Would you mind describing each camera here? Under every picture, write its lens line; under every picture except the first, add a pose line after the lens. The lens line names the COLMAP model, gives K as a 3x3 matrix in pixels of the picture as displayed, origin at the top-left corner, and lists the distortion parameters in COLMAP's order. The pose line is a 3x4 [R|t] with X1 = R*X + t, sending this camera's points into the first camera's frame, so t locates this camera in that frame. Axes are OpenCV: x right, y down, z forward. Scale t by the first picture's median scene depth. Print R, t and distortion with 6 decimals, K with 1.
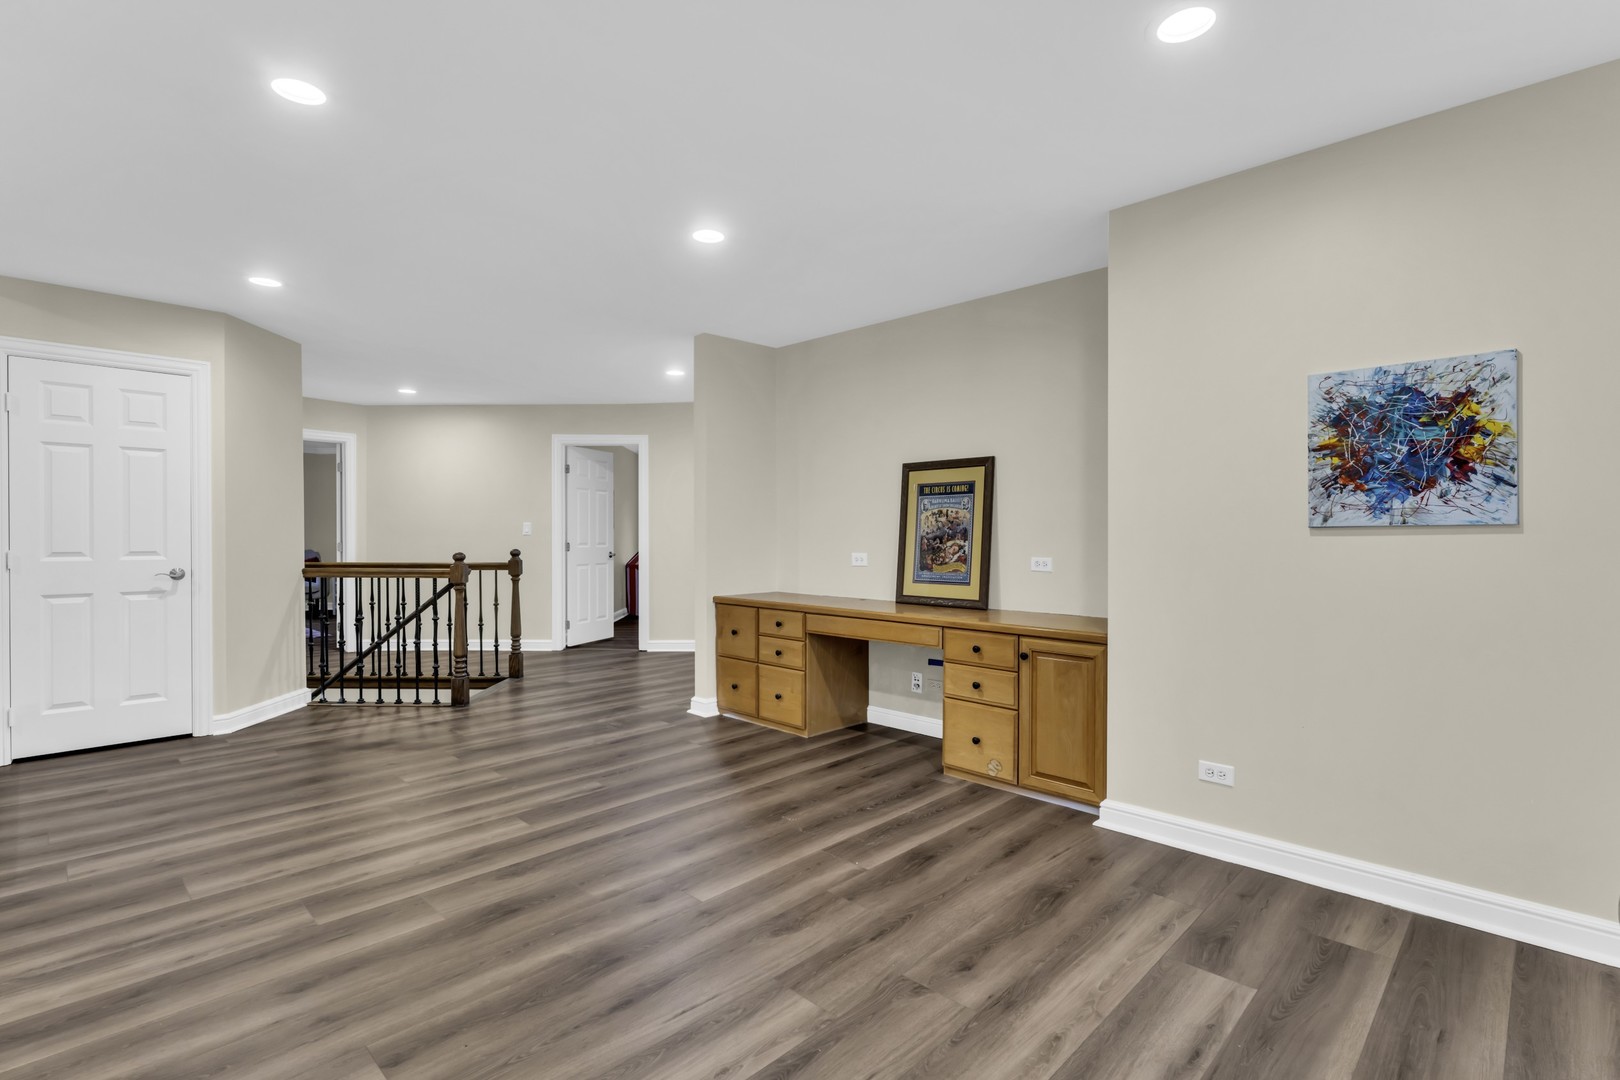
lens RADIAL K [[758.4, 0, 801.9], [0, 758.4, 539.7], [0, 0, 1]] dist [0.001398, 0.000437]
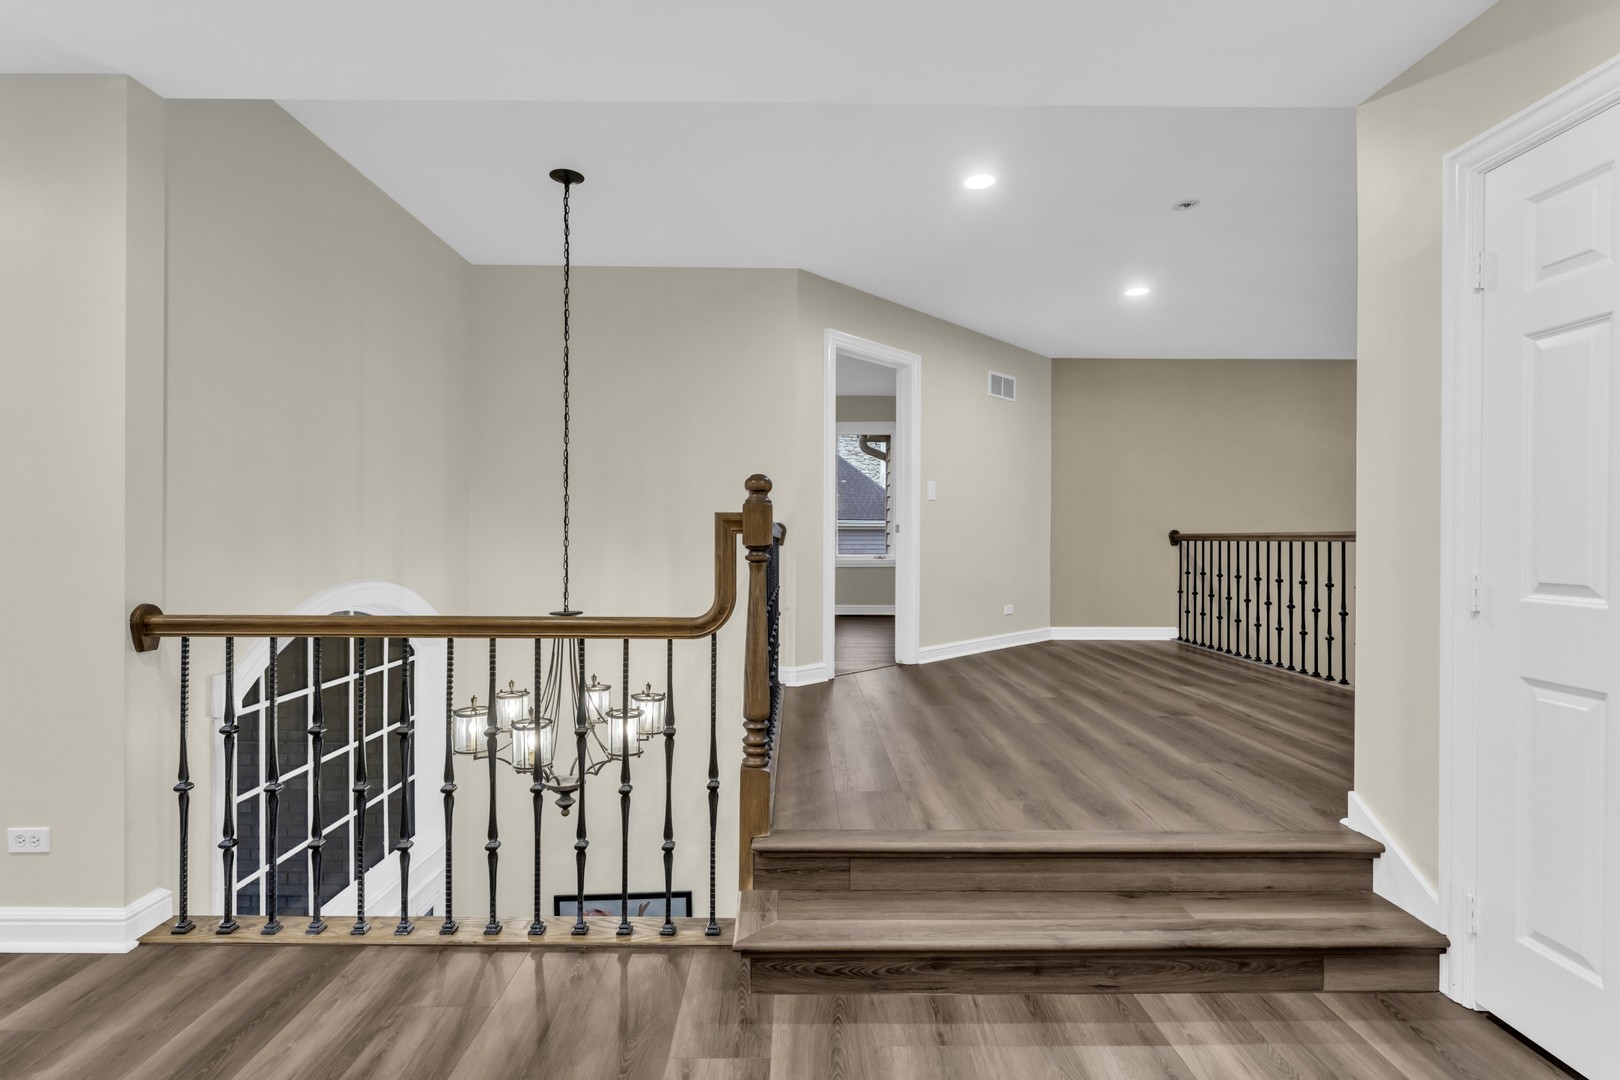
lens RADIAL K [[783.0, 0, 801.7], [0, 783.0, 539.6], [0, 0, 1]] dist [-0.000519, 0.000374]
pose [[-0.705983, -0.001369, -0.708228, -0.378882], [-0.011199, 0.999895, 0.009231, -0.008422], [0.708141, 0.014448, -0.705924, 1.057002]]
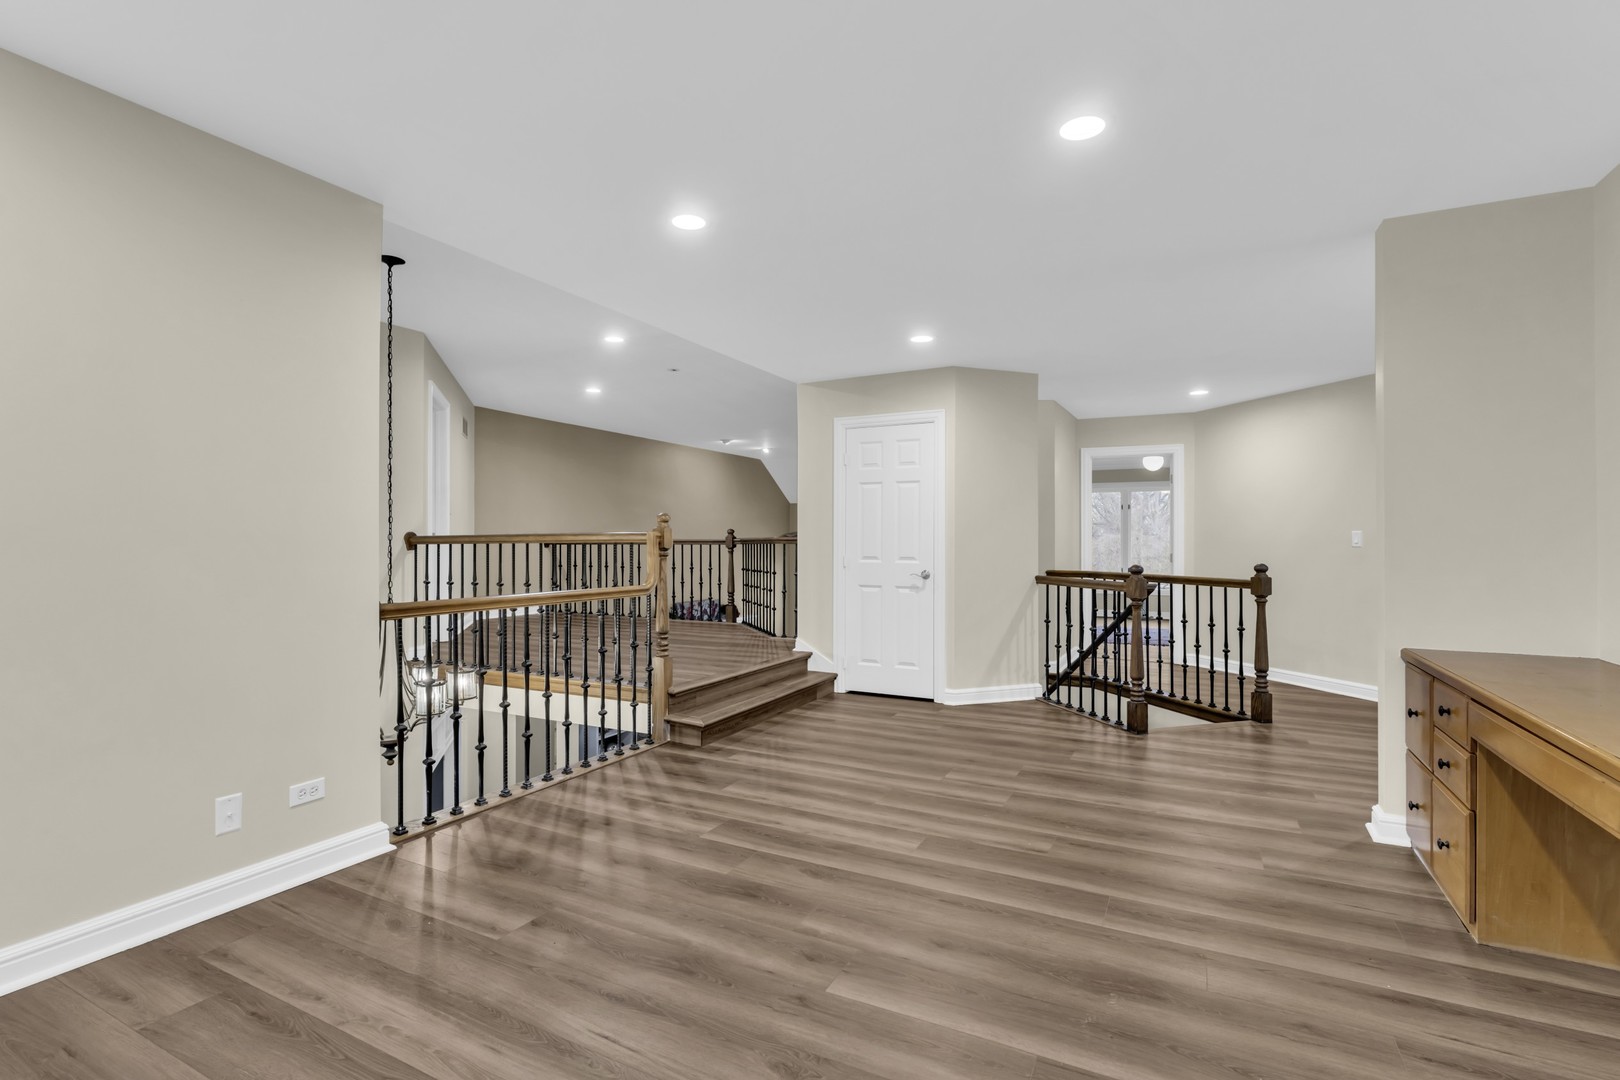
lens RADIAL K [[758.4, 0, 801.9], [0, 758.4, 539.7], [0, 0, 1]] dist [0.001398, 0.000437]
pose [[0.293285, -0.004480, -0.956015, 0.417017], [-0.009919, 0.999921, -0.007728, -0.003715], [0.955974, 0.011749, 0.293217, 0.466928]]
